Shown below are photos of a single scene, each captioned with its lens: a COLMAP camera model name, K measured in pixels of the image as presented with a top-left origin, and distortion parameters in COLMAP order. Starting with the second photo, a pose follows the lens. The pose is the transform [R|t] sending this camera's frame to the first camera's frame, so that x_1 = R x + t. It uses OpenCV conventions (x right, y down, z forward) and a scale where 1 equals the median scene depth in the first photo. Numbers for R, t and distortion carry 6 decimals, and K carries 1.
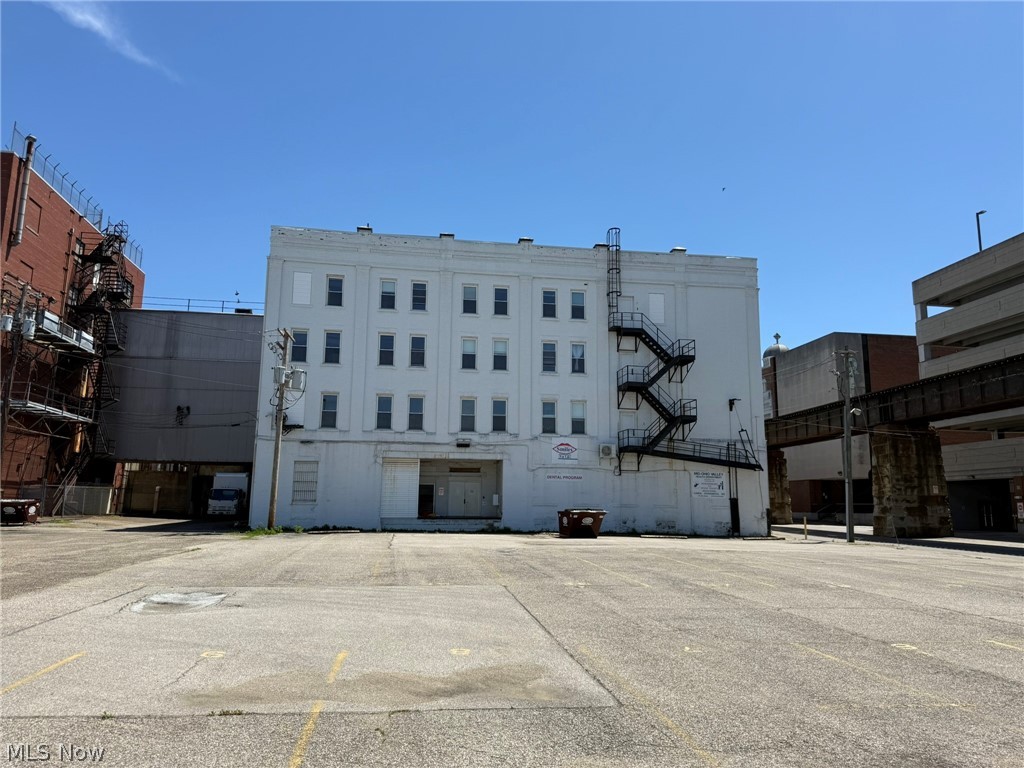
lens RADIAL K [[710.3, 0, 513.5], [0, 710.3, 391.2], [0, 0, 1]] dist [0.161662, -0.288826]
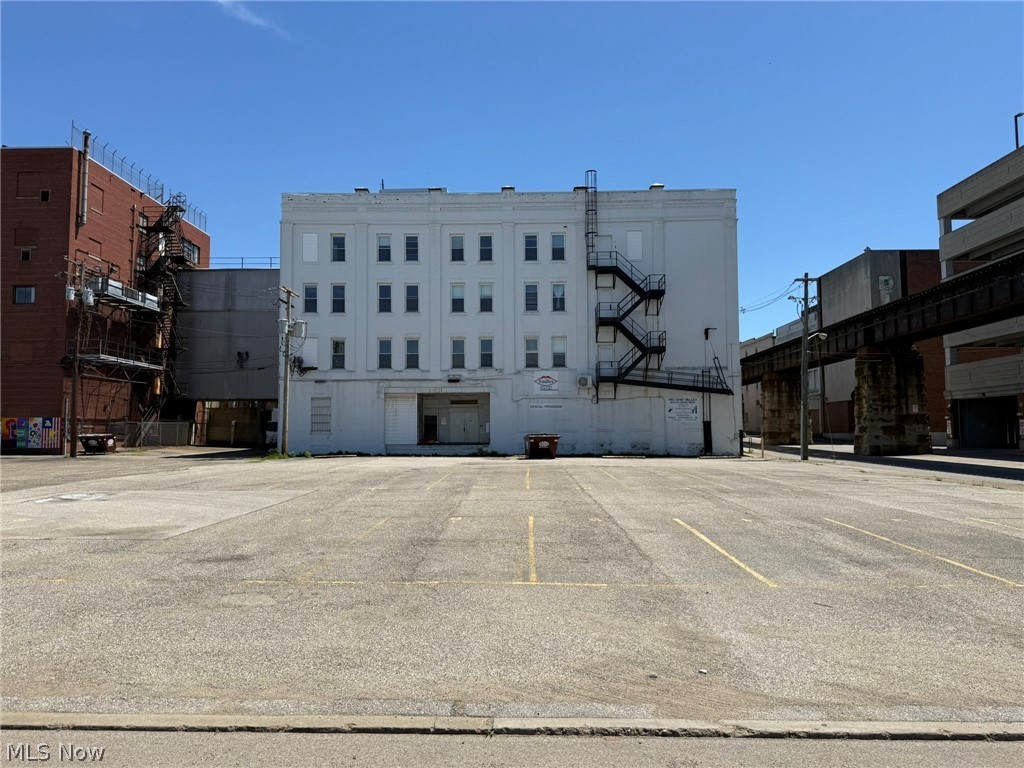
lens RADIAL K [[710.3, 0, 513.5], [0, 710.3, 391.2], [0, 0, 1]] dist [0.161662, -0.288826]
pose [[0.985995, -0.027291, -0.164524, 0.199631], [0.043398, 0.994520, 0.095115, -0.010388], [0.161026, -0.100923, 0.981776, -0.092673]]
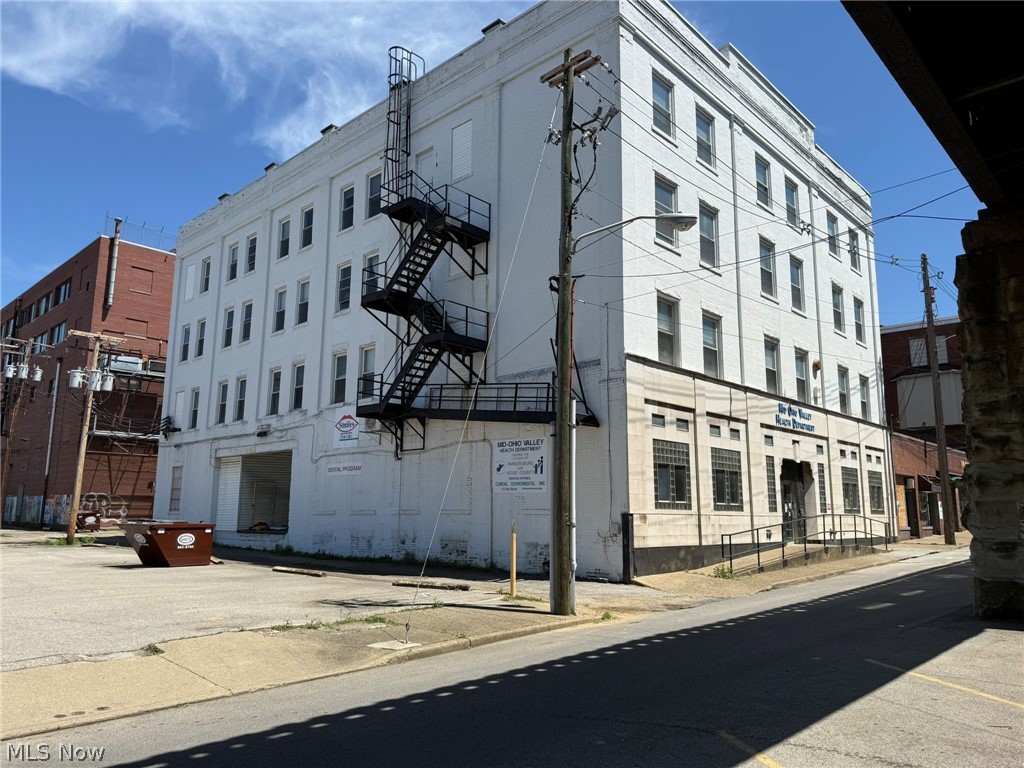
lens RADIAL K [[710.3, 0, 513.5], [0, 710.3, 391.2], [0, 0, 1]] dist [0.161662, -0.288826]
pose [[0.616694, -0.138225, -0.774973, 0.650074], [0.127777, 0.988985, -0.074716, 0.116569], [0.776764, -0.052947, 0.627562, 0.702134]]
